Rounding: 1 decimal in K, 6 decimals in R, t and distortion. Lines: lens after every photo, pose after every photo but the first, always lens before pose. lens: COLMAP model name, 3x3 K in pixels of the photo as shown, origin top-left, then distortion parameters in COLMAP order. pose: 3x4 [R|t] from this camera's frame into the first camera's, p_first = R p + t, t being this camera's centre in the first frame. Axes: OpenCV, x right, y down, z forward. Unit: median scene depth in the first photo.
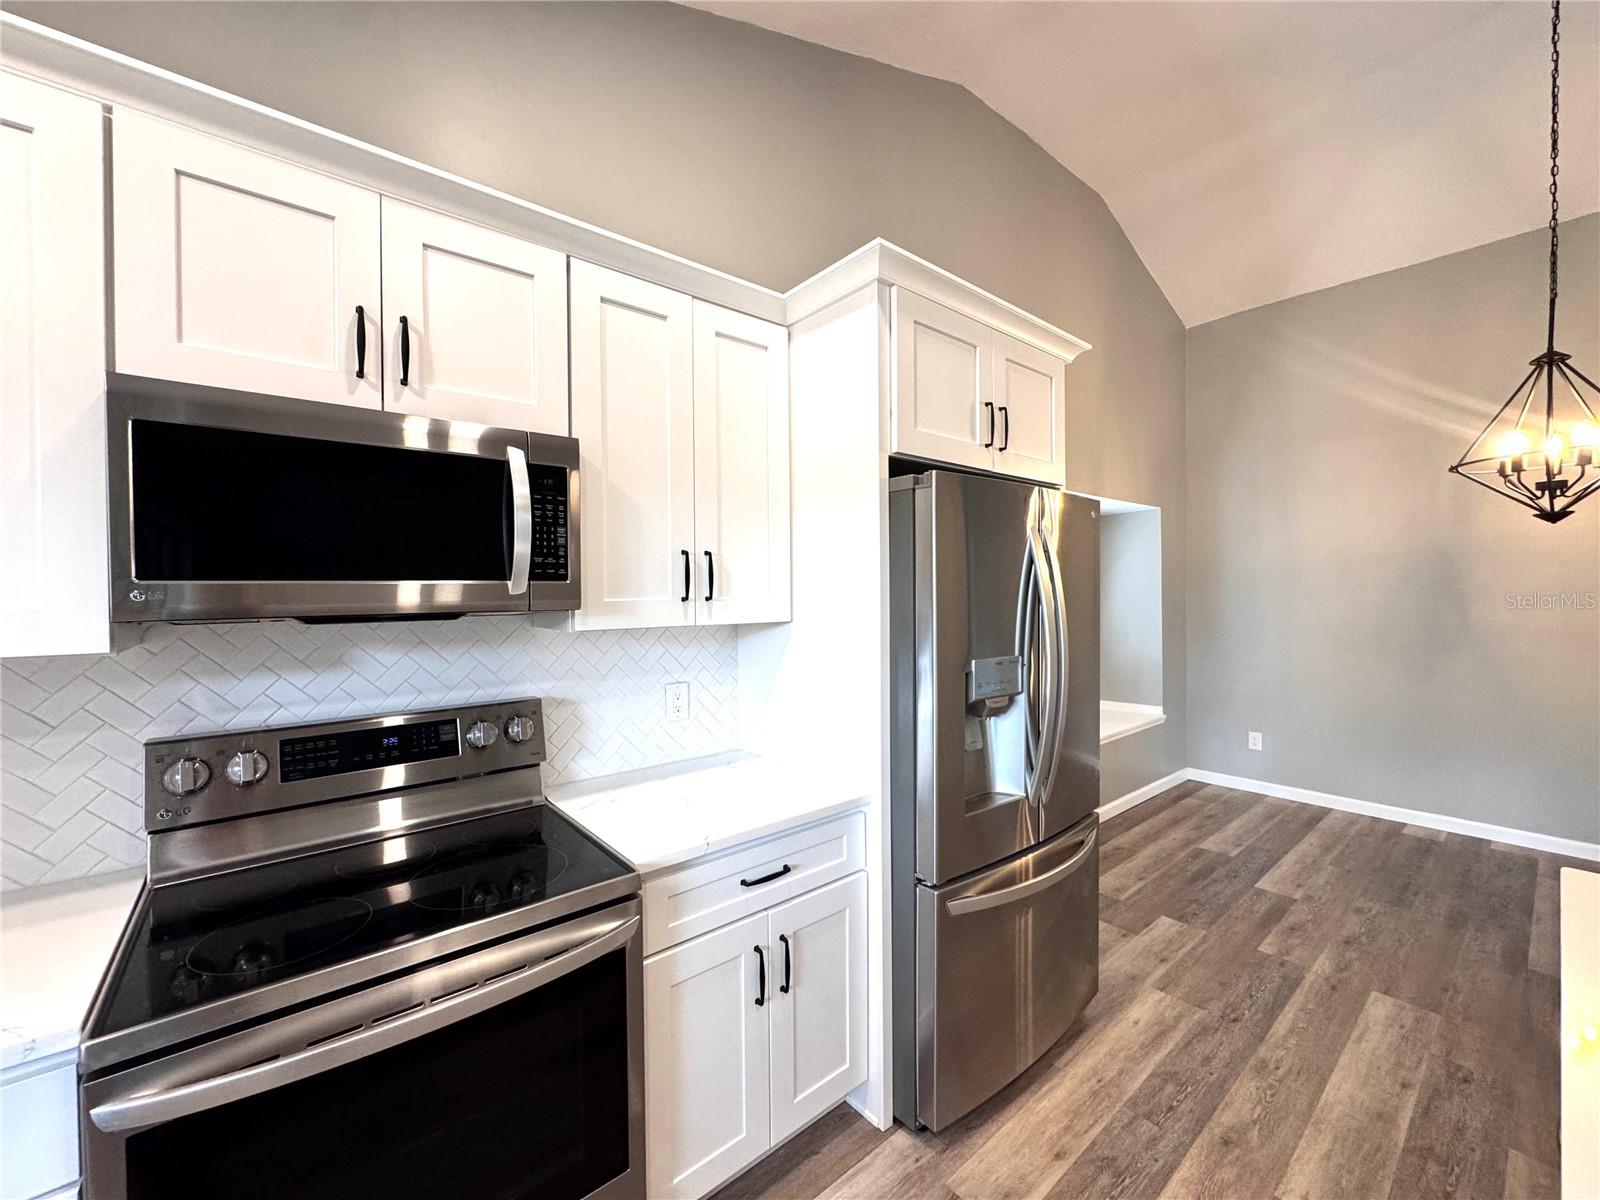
lens RADIAL K [[638.7, 0, 800.0], [0, 638.7, 600.0], [0, 0, 1]] dist [-0.002208, 0.000125]
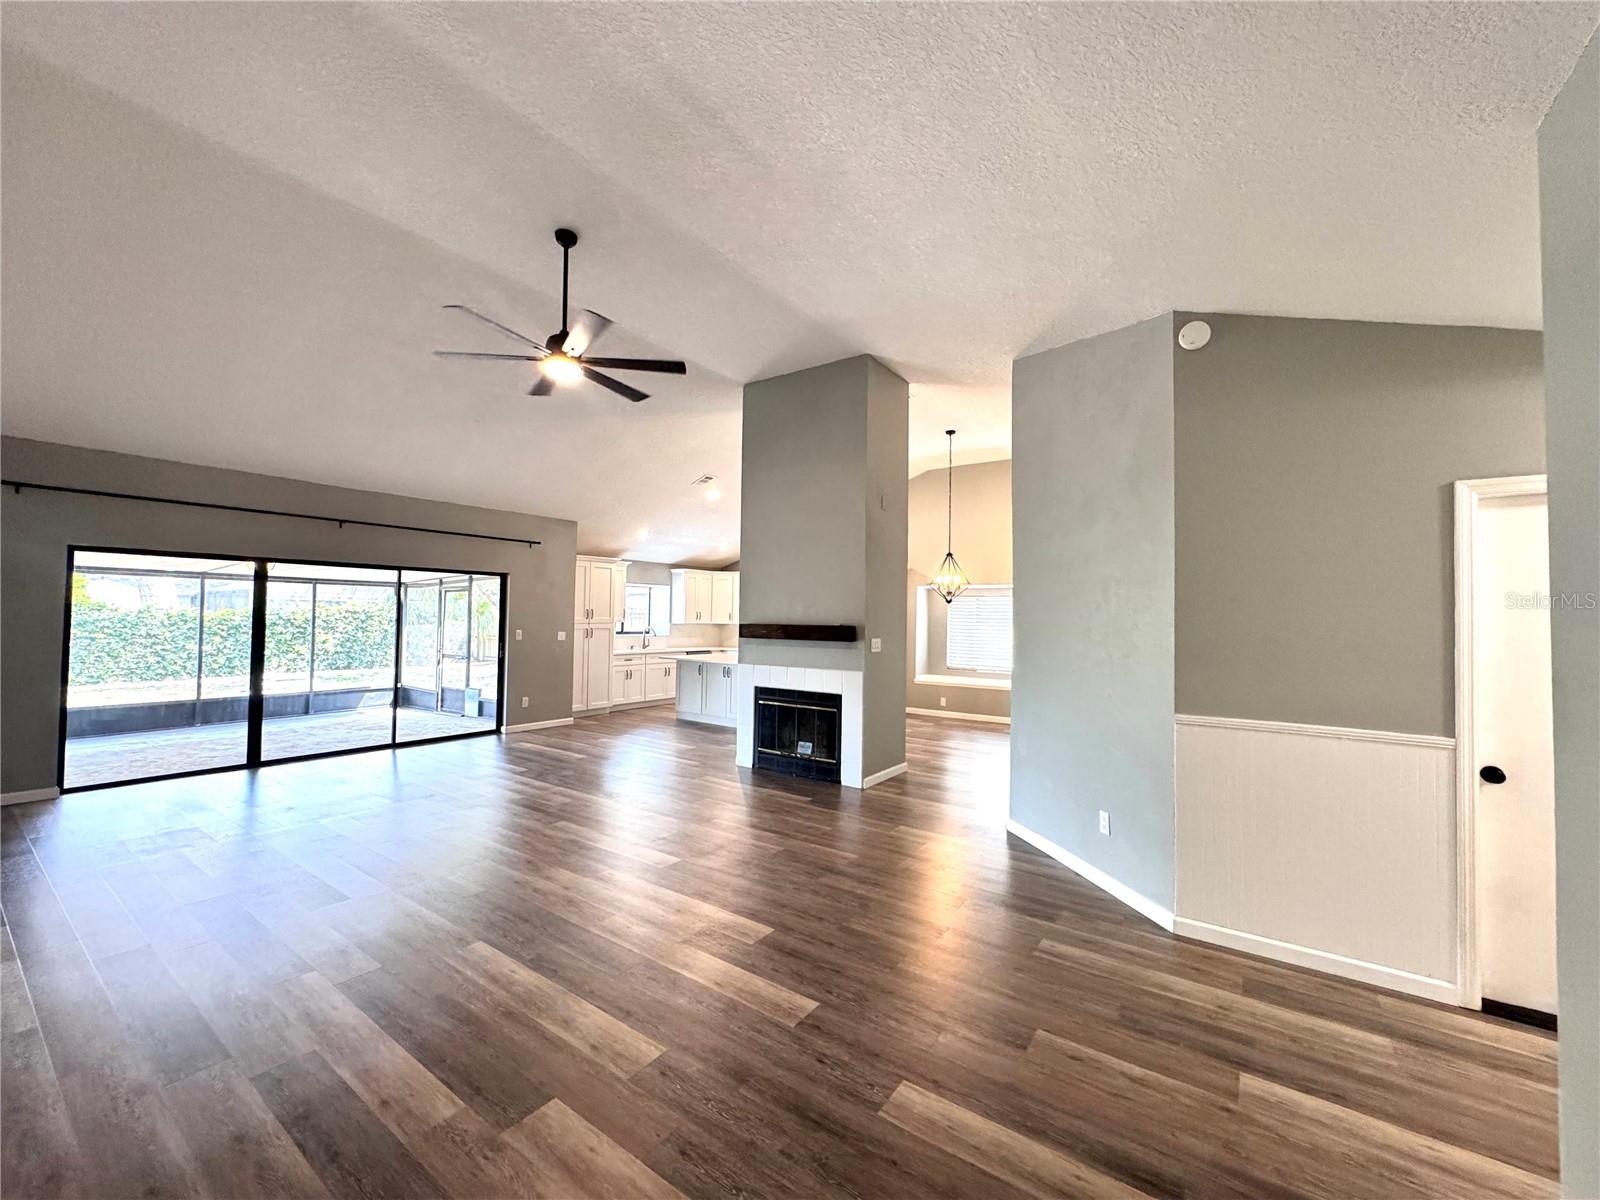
lens RADIAL K [[636.5, 0, 800.0], [0, 636.5, 600.0], [0, 0, 1]] dist [-0.002768, 0.000488]
pose [[0.259347, -0.017945, -0.965617, 5.413079], [-0.033087, 0.999075, -0.027454, -0.029936], [0.965217, 0.039070, 0.258514, -0.785551]]
